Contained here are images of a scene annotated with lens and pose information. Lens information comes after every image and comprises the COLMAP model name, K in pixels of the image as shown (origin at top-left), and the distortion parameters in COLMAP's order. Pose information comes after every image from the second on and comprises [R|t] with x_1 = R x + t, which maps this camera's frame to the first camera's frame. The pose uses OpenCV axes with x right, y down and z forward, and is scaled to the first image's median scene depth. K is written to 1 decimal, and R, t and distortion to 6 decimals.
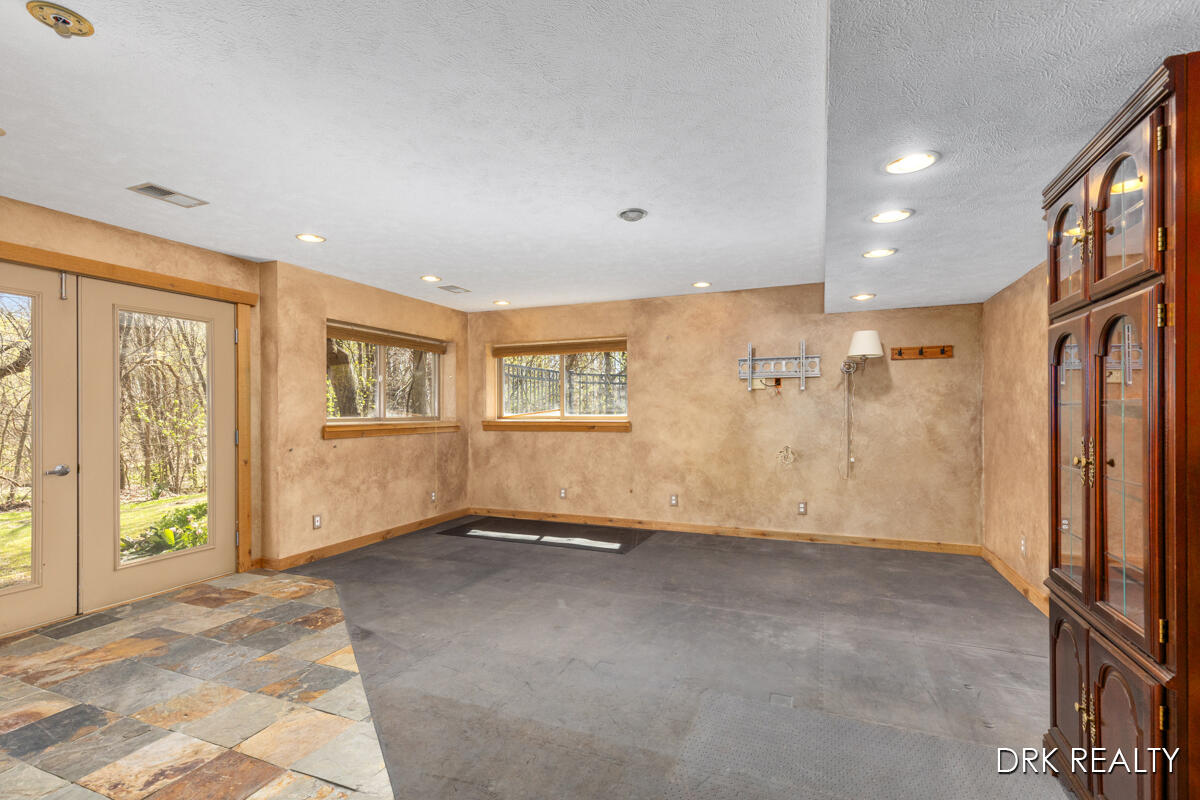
lens RADIAL K [[546.6, 0, 607.1], [0, 546.6, 412.6], [0, 0, 1]] dist [0.006477, -0.001367]
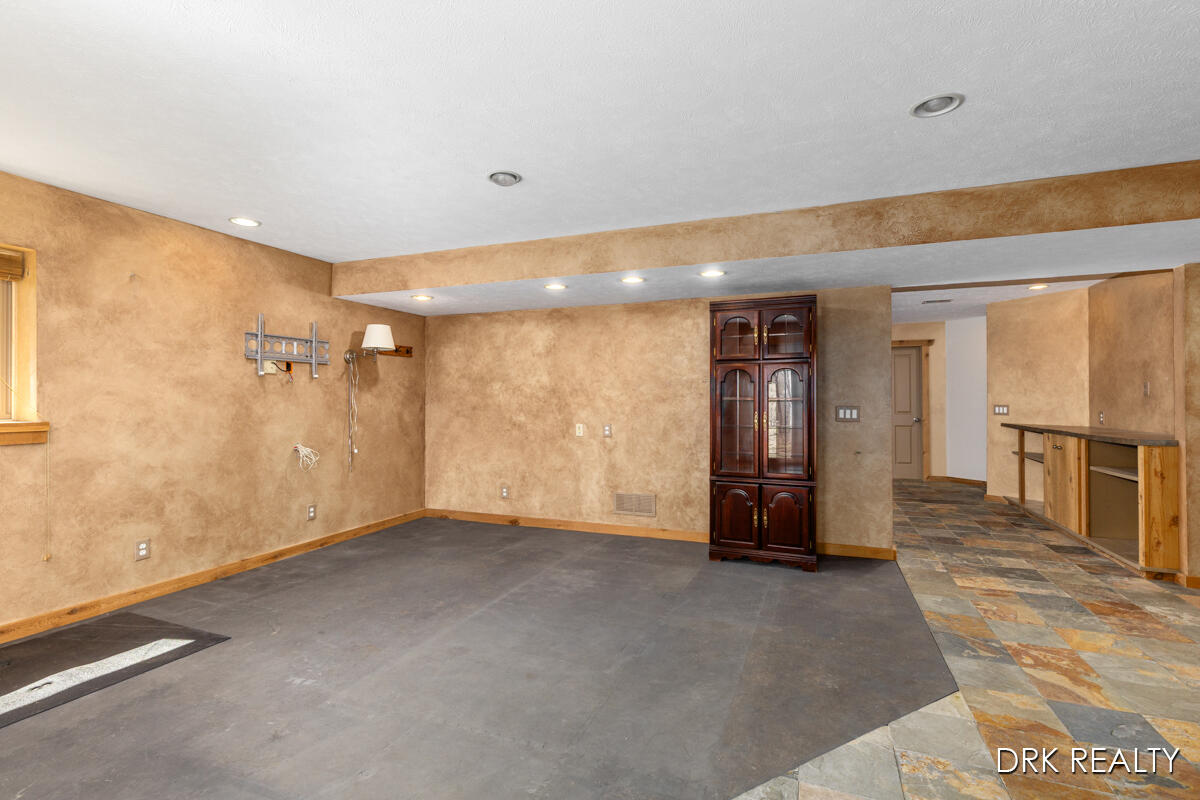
lens RADIAL K [[546.6, 0, 604.6], [0, 546.6, 395.4], [0, 0, 1]] dist [0.006477, -0.001367]
pose [[-0.005083, 0.012711, 0.999906, -0.520827], [0.003782, 0.999912, -0.012692, -0.000105], [-0.999980, 0.003717, -0.005131, 0.528900]]
